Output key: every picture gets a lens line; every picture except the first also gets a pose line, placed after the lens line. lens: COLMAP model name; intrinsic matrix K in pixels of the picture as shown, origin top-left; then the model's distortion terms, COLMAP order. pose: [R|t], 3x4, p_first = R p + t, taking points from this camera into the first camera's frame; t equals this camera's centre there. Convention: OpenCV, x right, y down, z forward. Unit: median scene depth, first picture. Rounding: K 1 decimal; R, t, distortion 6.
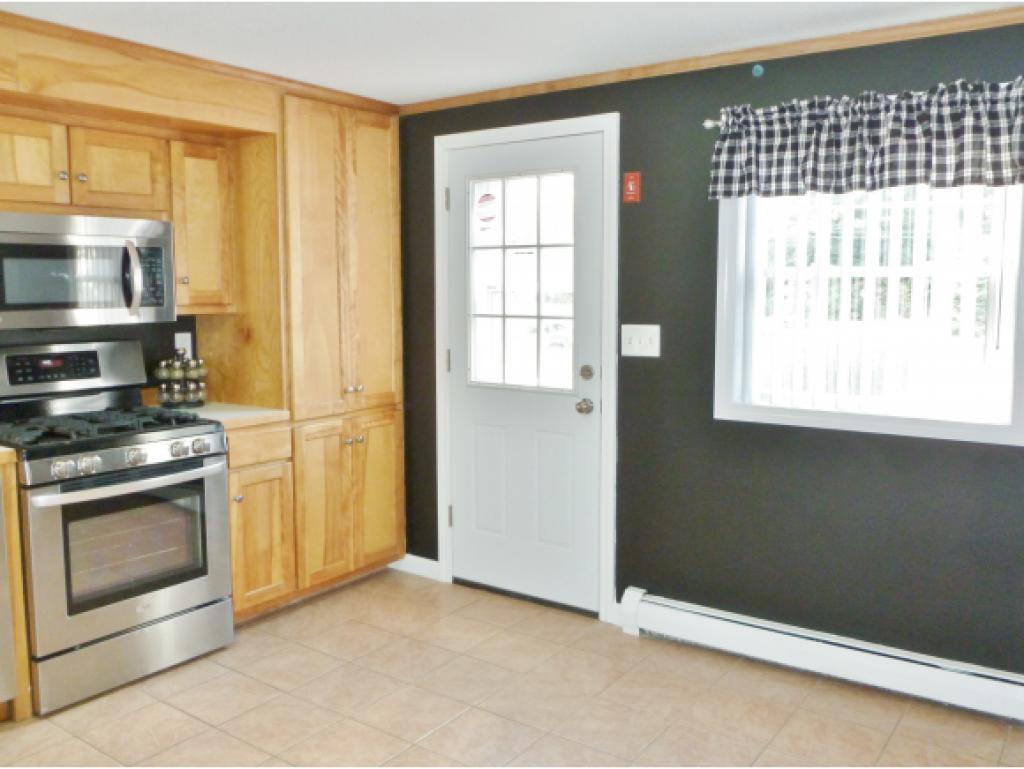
lens RADIAL K [[867.6, 0, 512.0], [0, 867.6, 384.5], [0, 0, 1]] dist [-0.056251, 0.011192]
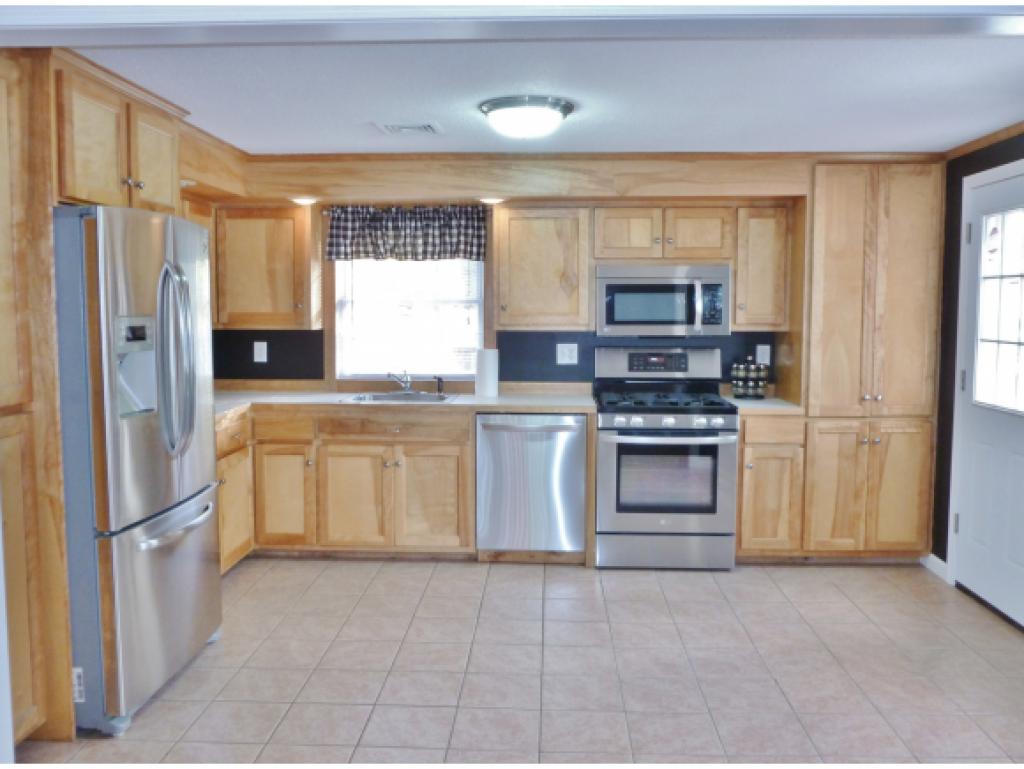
lens RADIAL K [[875.8, 0, 512.0], [0, 875.8, 384.5], [0, 0, 1]] dist [-0.062116, 0.013364]
pose [[0.541355, 0.075393, -0.837407, 0.590288], [-0.092689, 0.995253, 0.029683, -0.002536], [0.835669, 0.061550, 0.545773, -0.075152]]
